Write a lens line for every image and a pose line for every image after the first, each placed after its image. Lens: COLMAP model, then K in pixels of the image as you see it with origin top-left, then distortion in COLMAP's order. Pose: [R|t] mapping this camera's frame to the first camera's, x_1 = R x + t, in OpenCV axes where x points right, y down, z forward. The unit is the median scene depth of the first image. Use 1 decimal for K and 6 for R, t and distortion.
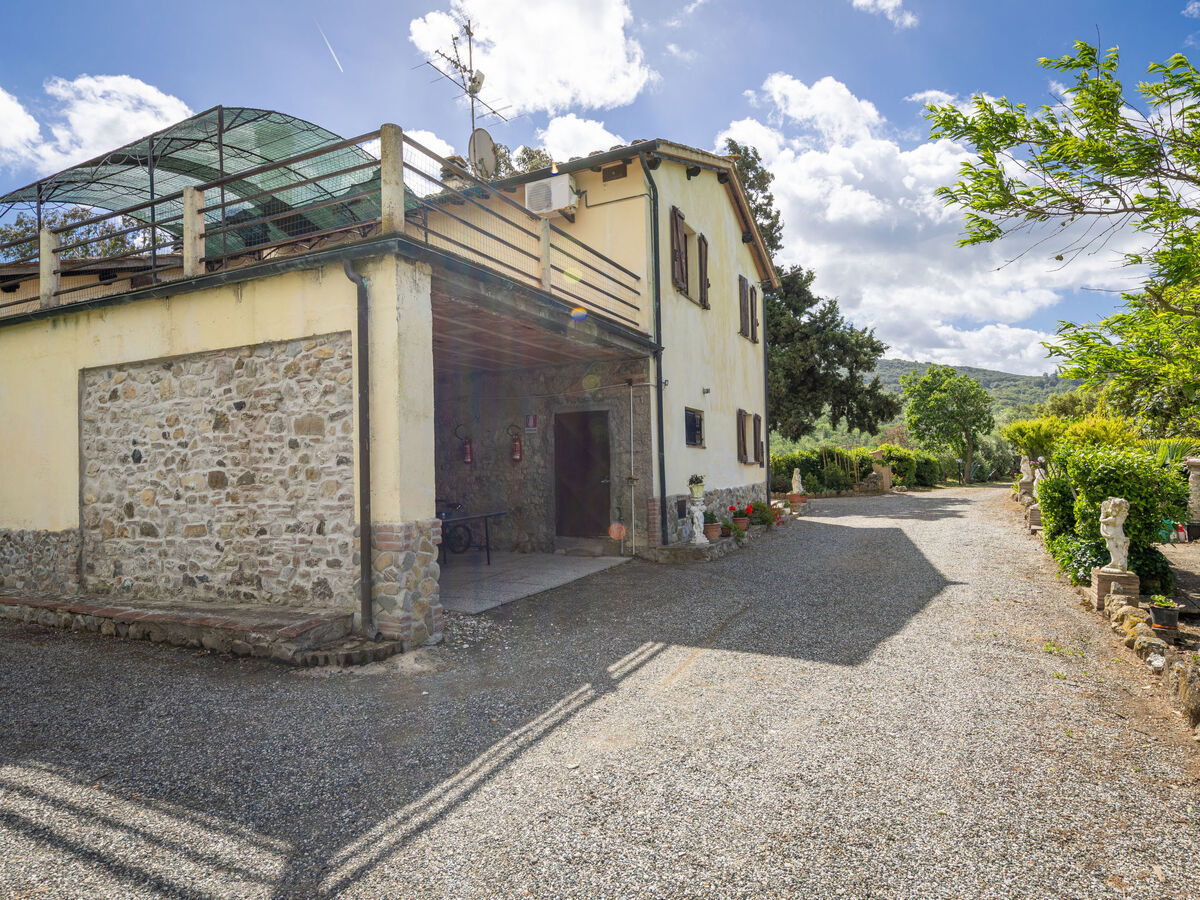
lens RADIAL K [[670.6, 0, 600.1], [0, 670.6, 460.8], [0, 0, 1]] dist [0.017045, 0.000465]
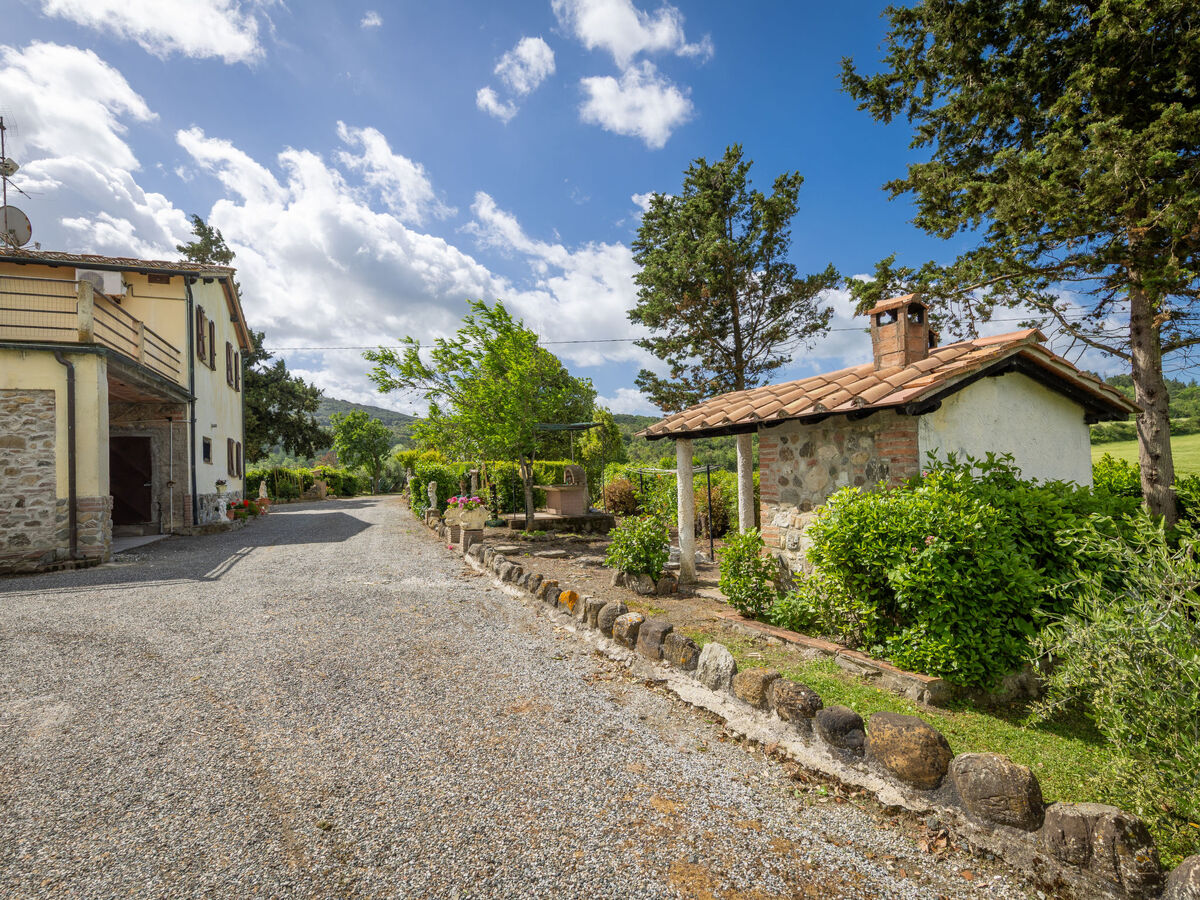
lens RADIAL K [[542.1, 0, 600.0], [0, 542.1, 450.0], [0, 0, 1]] dist [0.000872, -0.000381]
pose [[0.628077, 0.030790, 0.777542, -0.290507], [0.014707, 0.998569, -0.051423, 0.029641], [-0.778013, 0.043733, 0.626725, -0.510176]]
